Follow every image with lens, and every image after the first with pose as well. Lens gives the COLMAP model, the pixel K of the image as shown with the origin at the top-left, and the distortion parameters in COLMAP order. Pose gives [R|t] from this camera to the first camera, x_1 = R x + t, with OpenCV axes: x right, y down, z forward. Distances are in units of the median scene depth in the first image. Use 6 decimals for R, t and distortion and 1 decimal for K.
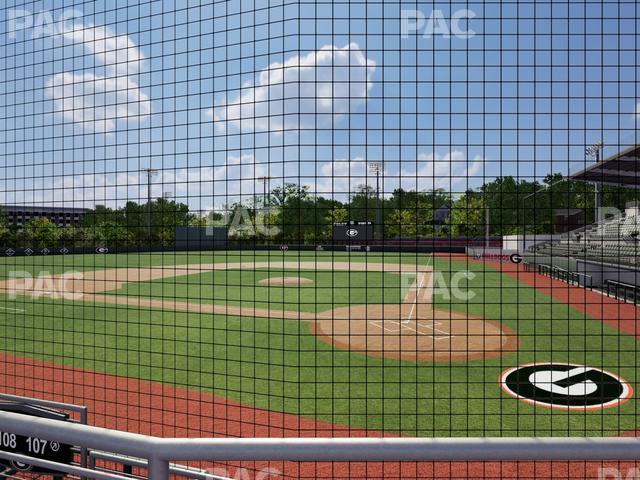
lens RADIAL K [[319.8, 0, 319.9], [0, 319.8, 240.6], [0, 0, 1]] dist [-0.000869, 0.000225]
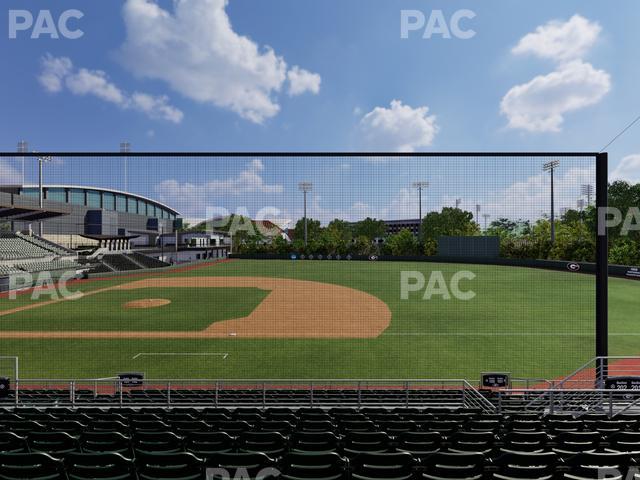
lens RADIAL K [[319.8, 0, 320.0], [0, 319.8, 240.4], [0, 0, 1]] dist [-0.000869, 0.000225]
pose [[0.338540, 0.001182, -0.940951, 0.333193], [-0.001772, 0.999998, 0.000619, -0.030837], [0.940950, 0.001458, 0.338542, 0.313897]]
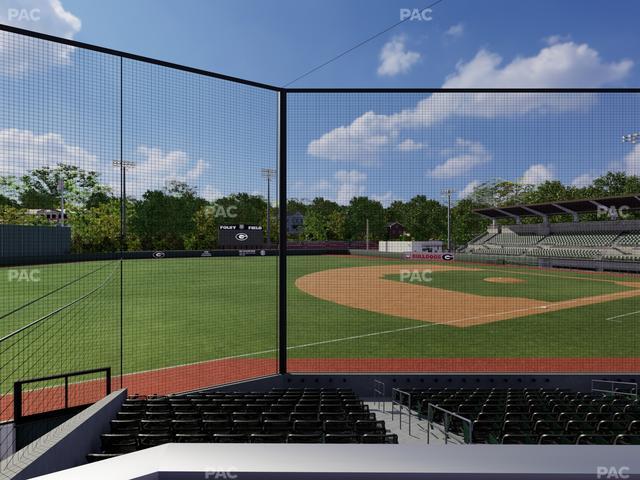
lens RADIAL K [[319.8, 0, 319.5], [0, 319.8, 241.4], [0, 0, 1]] dist [-0.000869, 0.000225]
pose [[0.682577, -0.002829, 0.730808, -0.439449], [0.001183, 0.999995, 0.002766, -0.012949], [-0.730813, -0.001024, 0.682577, 0.165589]]
